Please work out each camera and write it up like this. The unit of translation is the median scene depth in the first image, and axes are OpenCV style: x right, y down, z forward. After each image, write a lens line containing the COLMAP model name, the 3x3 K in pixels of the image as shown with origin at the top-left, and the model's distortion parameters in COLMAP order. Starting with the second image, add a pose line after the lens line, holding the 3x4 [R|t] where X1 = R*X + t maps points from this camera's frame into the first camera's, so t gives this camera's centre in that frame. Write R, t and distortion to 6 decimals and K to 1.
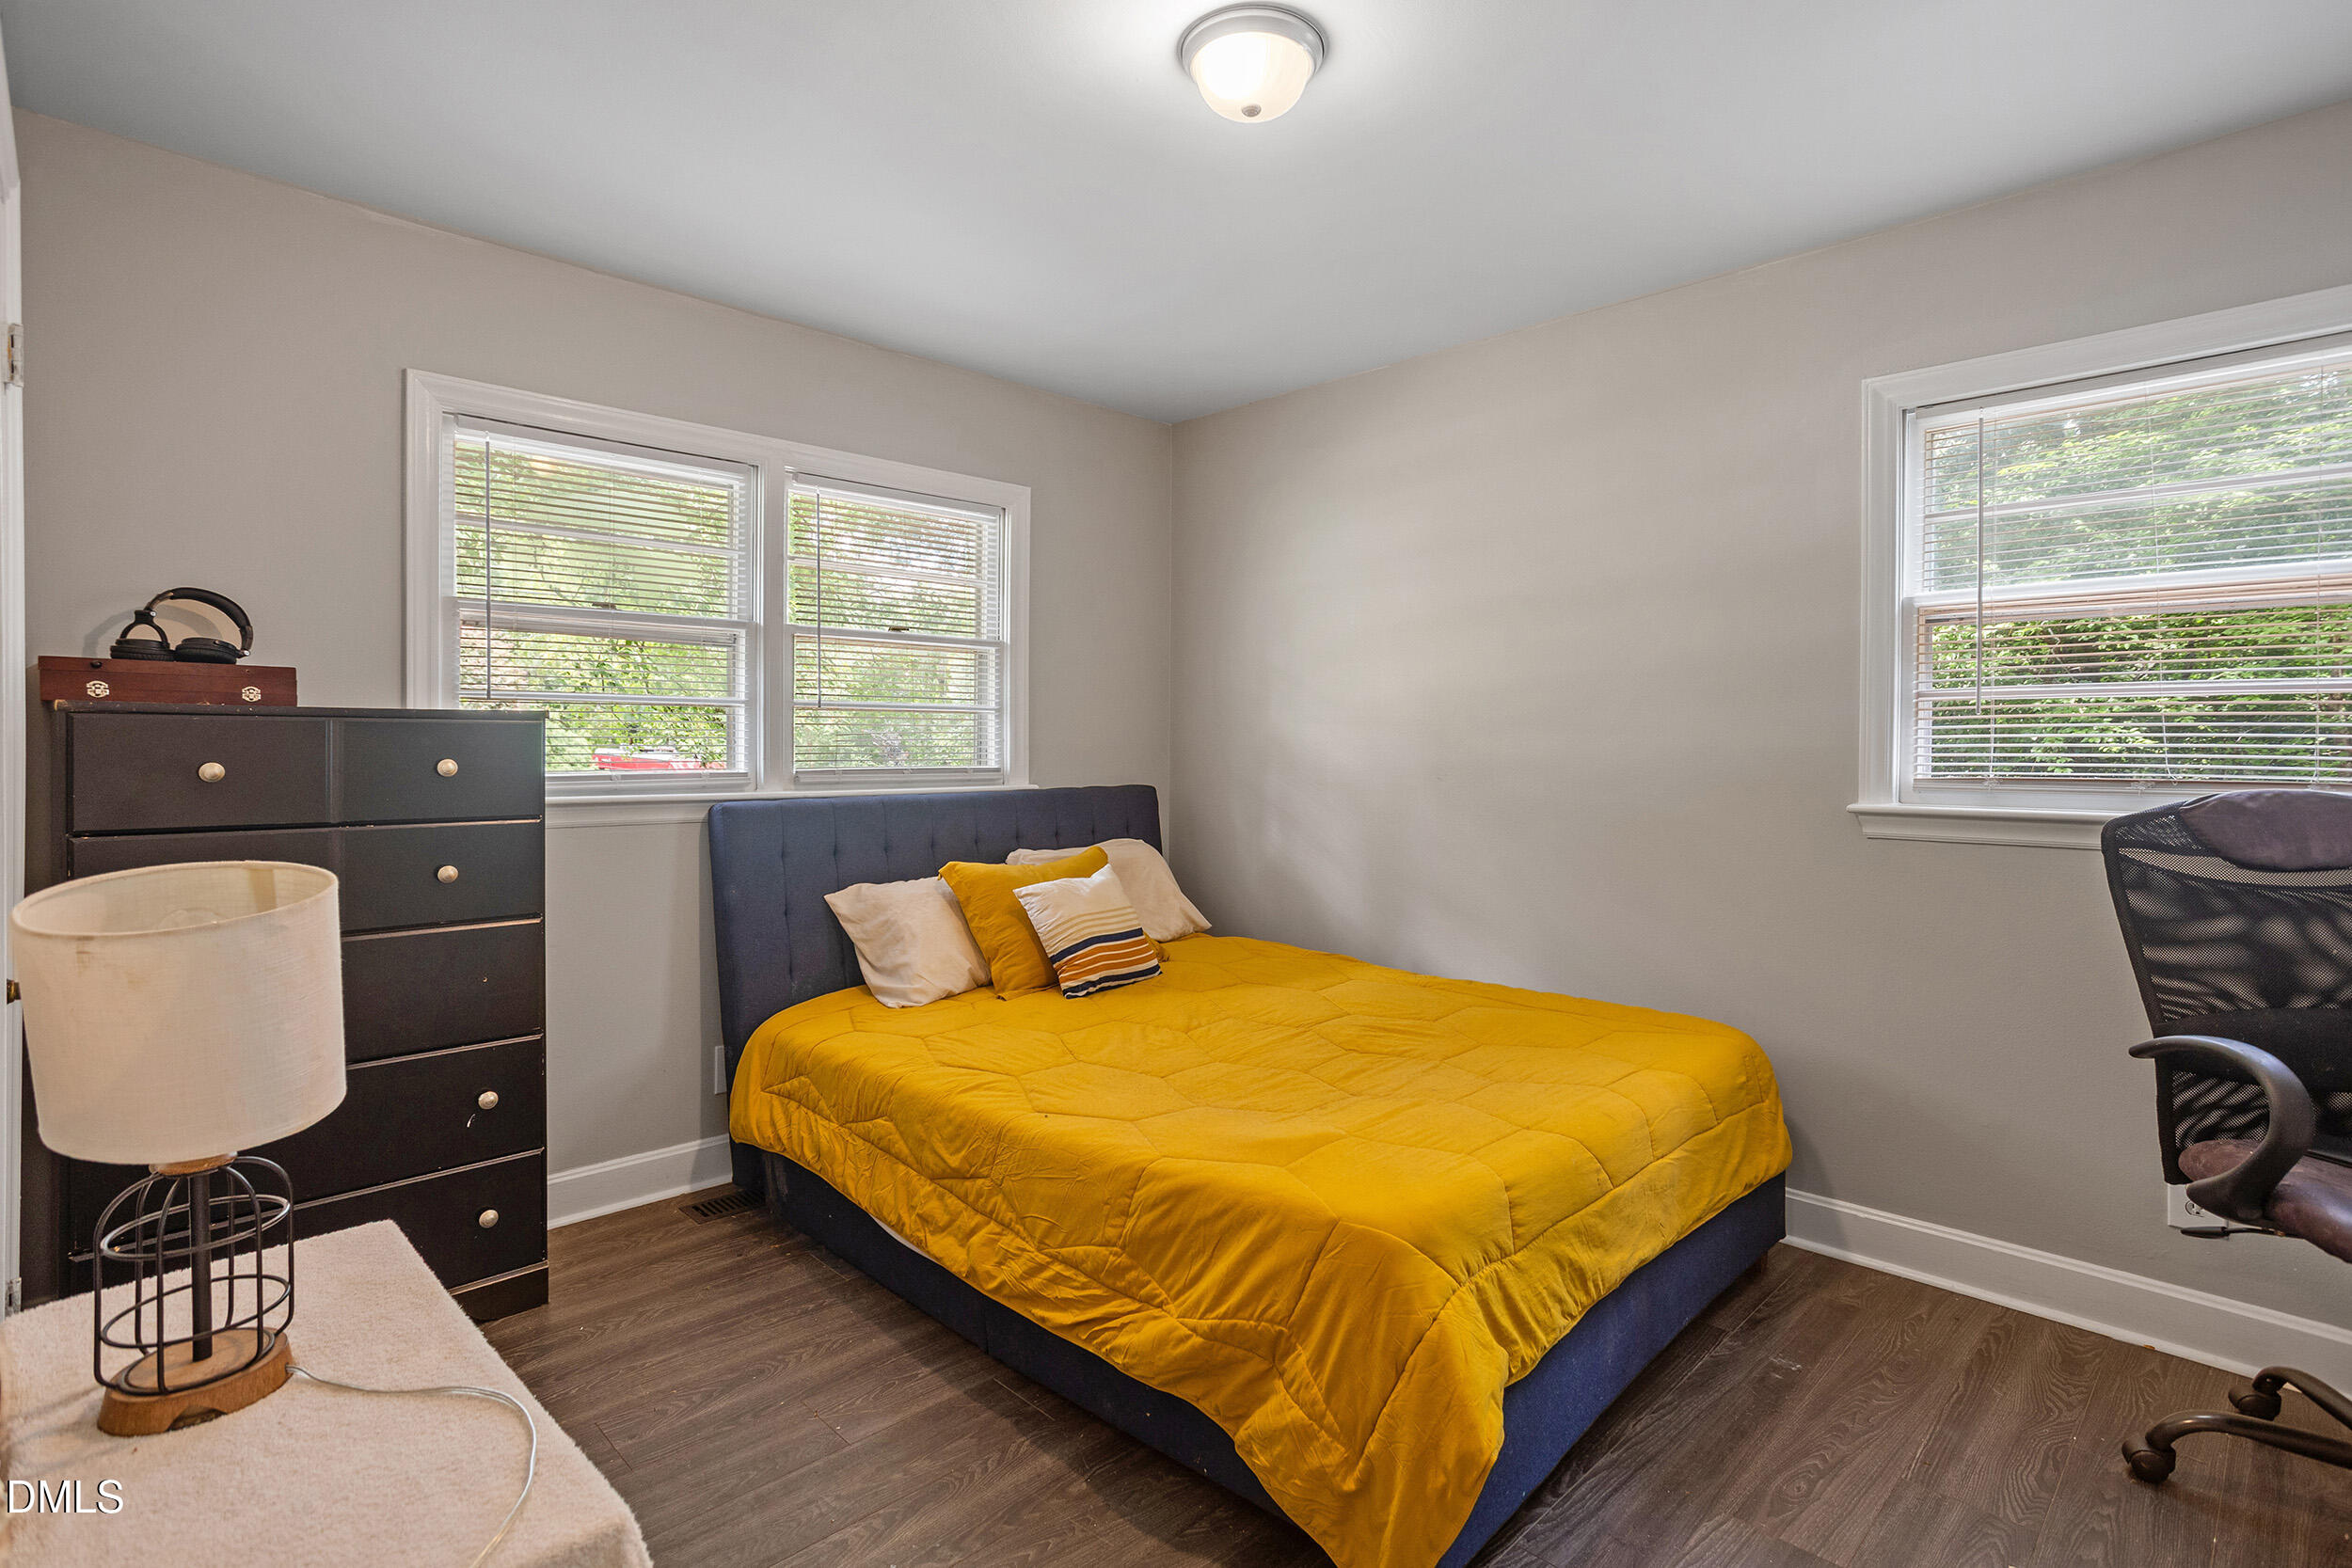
lens RADIAL K [[1152.9, 0, 1183.6], [0, 1152.9, 773.7], [0, 0, 1]] dist [-0.046151, 0.024914]
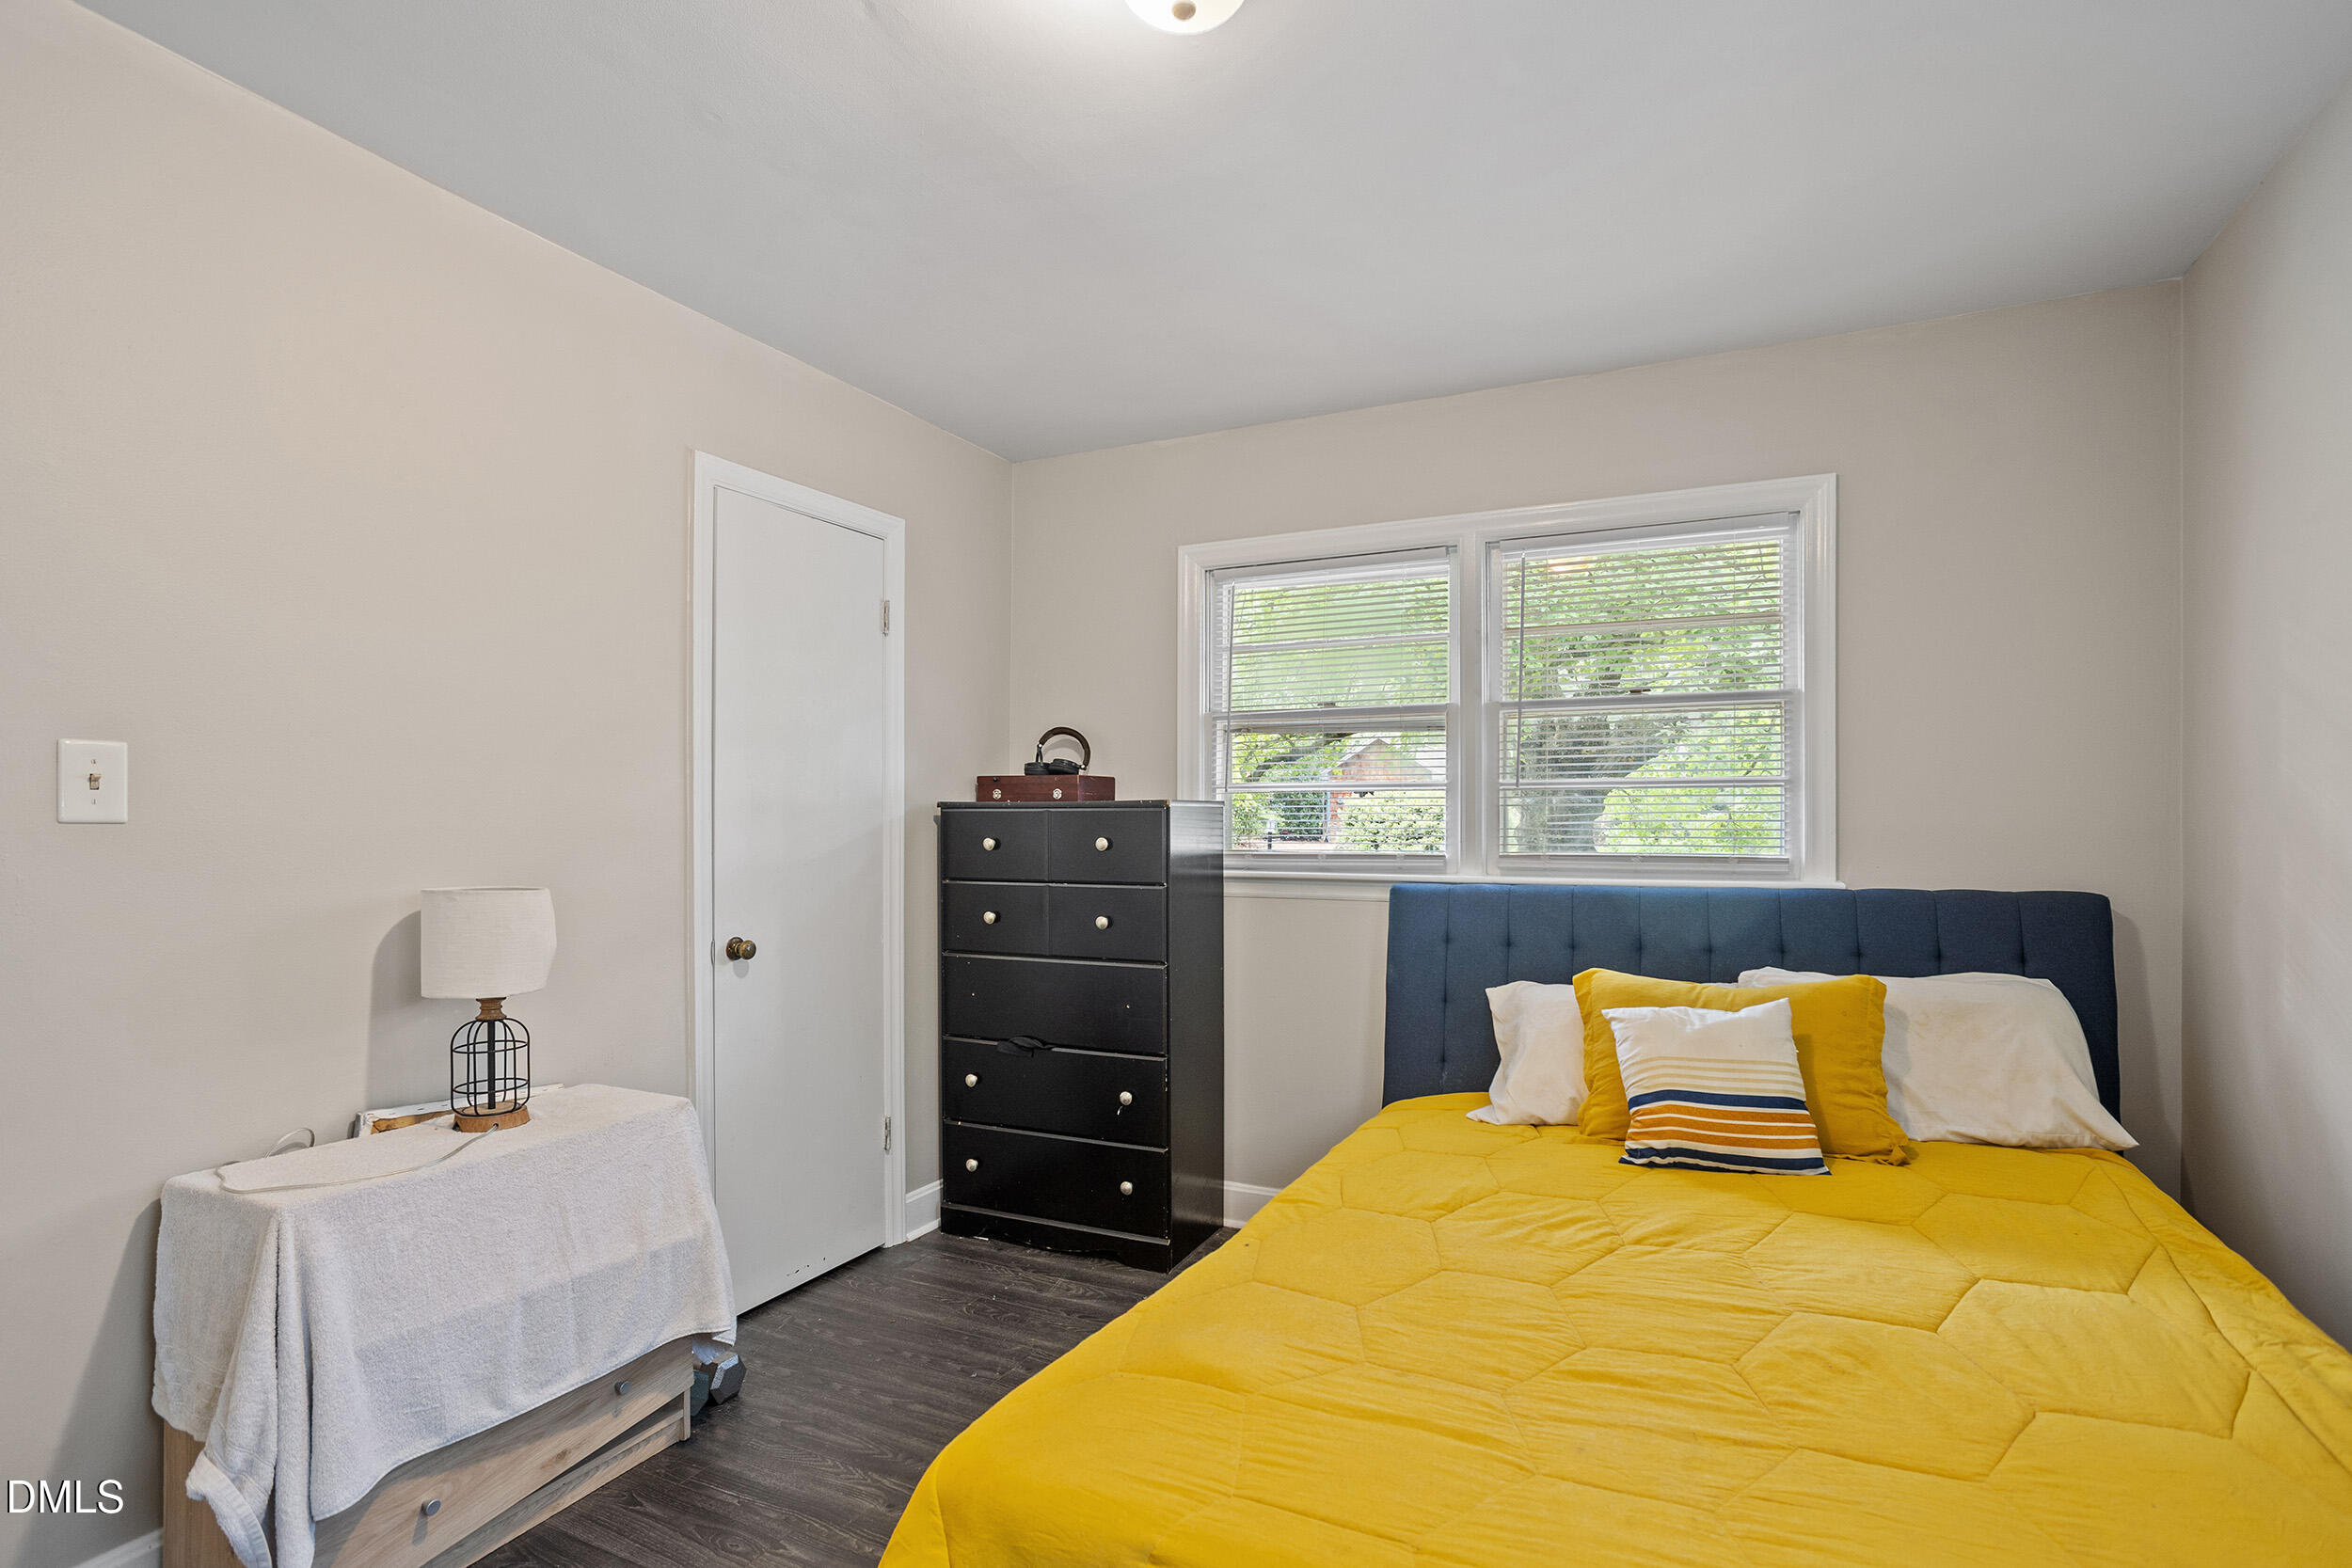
lens RADIAL K [[1172.3, 0, 1176.0], [0, 1172.3, 784.0], [0, 0, 1]] dist [-0.044453, 0.028957]
pose [[0.334542, -0.020145, -0.942166, 0.529413], [-0.017625, 0.999463, -0.027629, -0.032175], [0.942216, 0.025849, 0.334007, 0.443333]]
